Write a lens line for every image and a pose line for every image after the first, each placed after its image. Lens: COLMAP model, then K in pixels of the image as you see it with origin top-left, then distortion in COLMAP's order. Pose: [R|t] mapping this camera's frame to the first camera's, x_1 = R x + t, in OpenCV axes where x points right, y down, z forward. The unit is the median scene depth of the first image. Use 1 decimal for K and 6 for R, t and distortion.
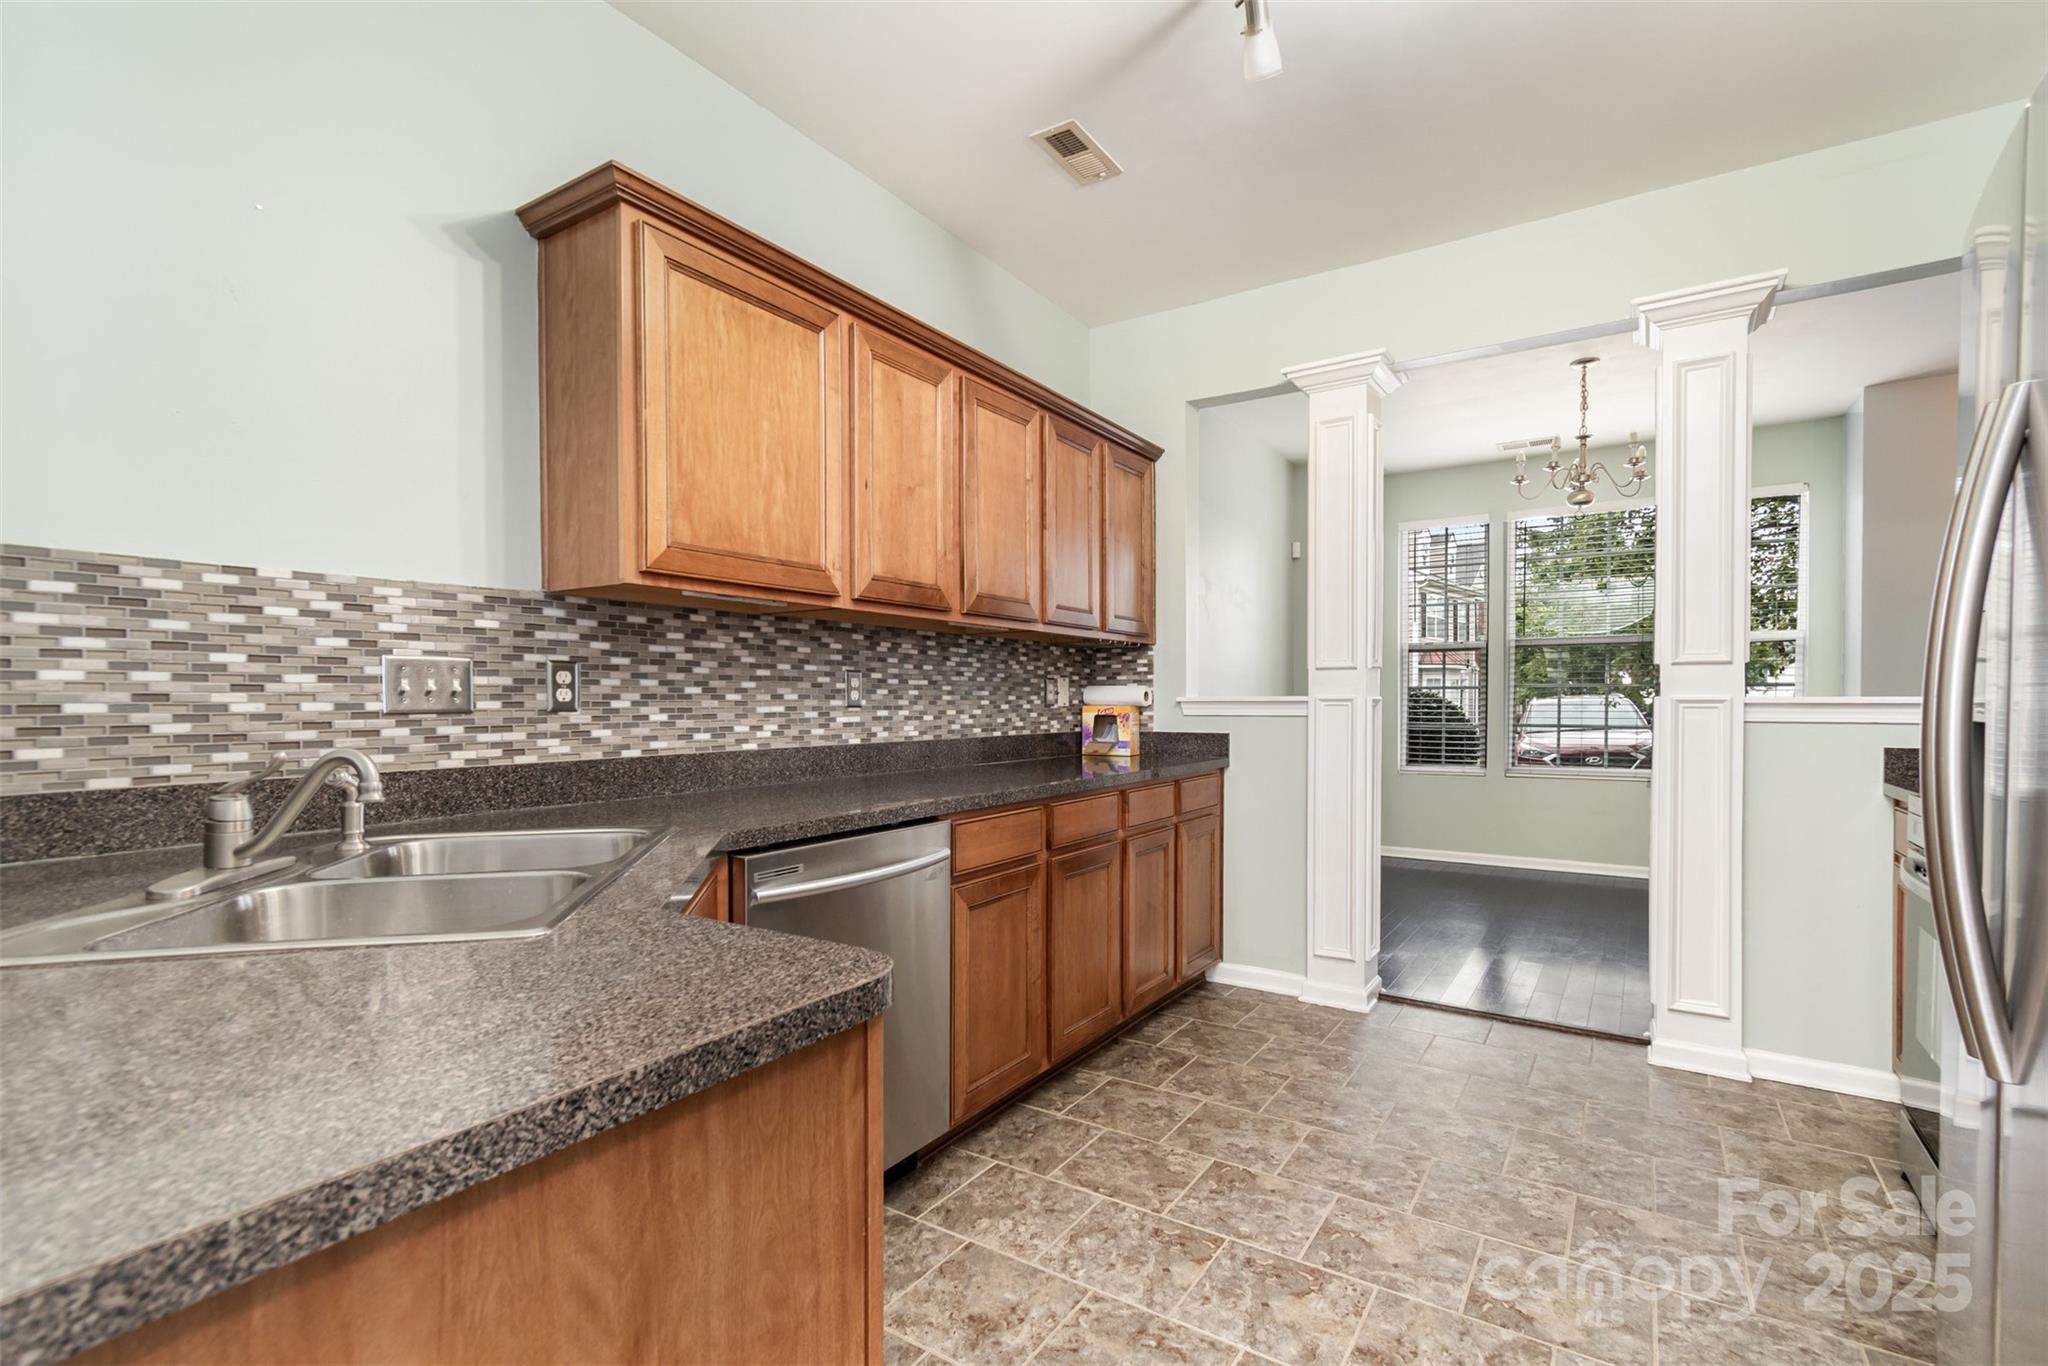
lens RADIAL K [[944.4, 0, 1034.2], [0, 944.4, 692.4], [0, 0, 1]] dist [0.005927, -0.000672]
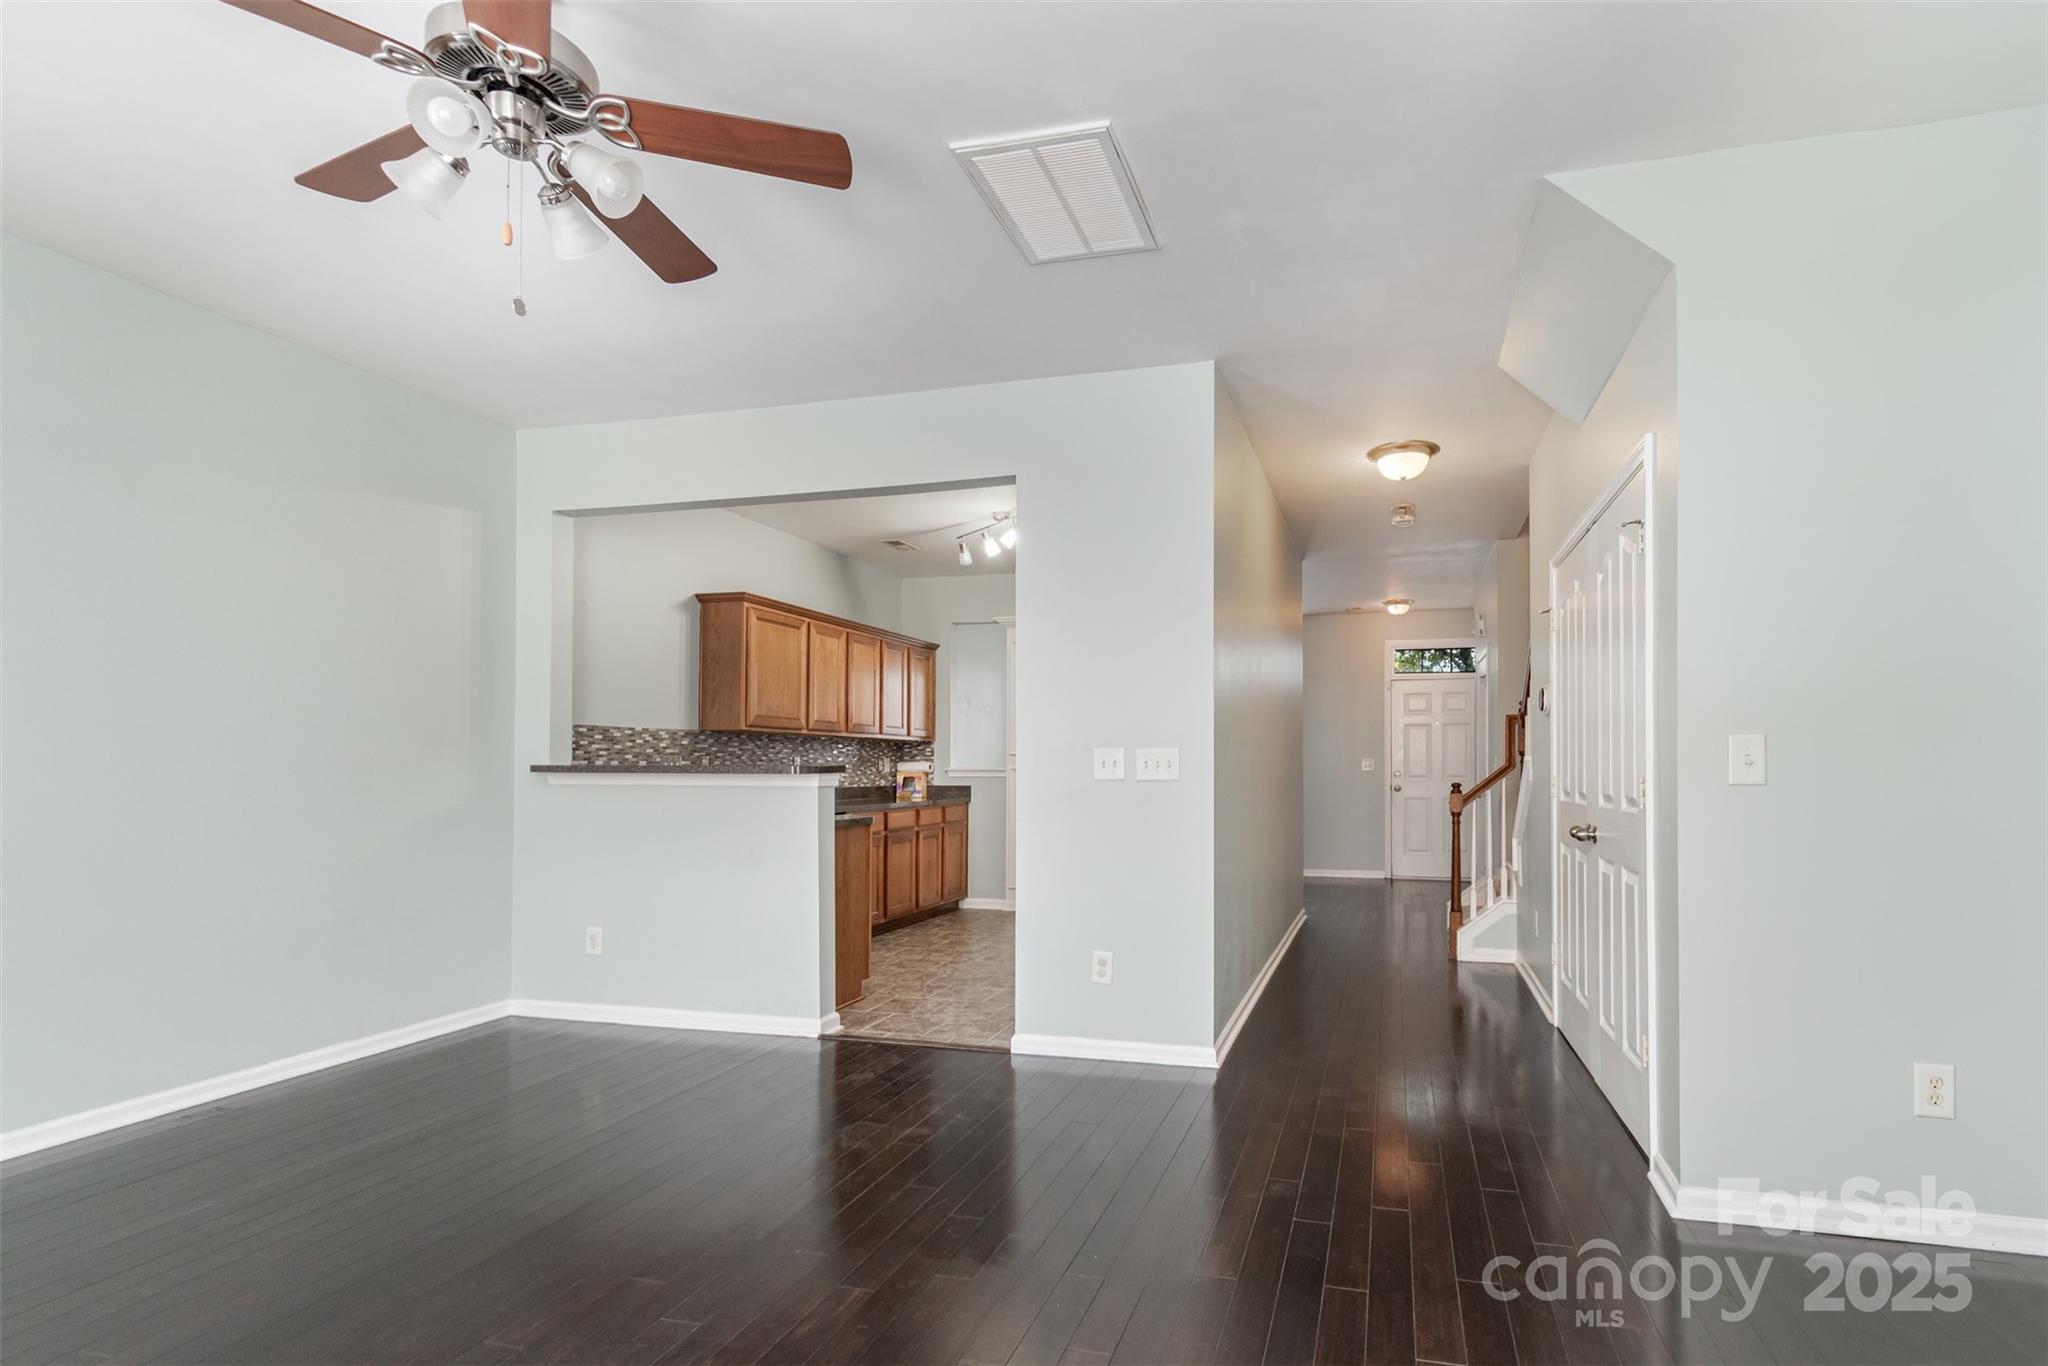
lens RADIAL K [[944.4, 0, 1153.8], [0, 944.4, 752.0], [0, 0, 1]] dist [0.005927, -0.000672]
pose [[0.944217, 0.007805, 0.329231, -0.109347], [-0.004841, 0.999940, -0.009823, -0.013611], [-0.329287, 0.007681, 0.944198, -1.229988]]
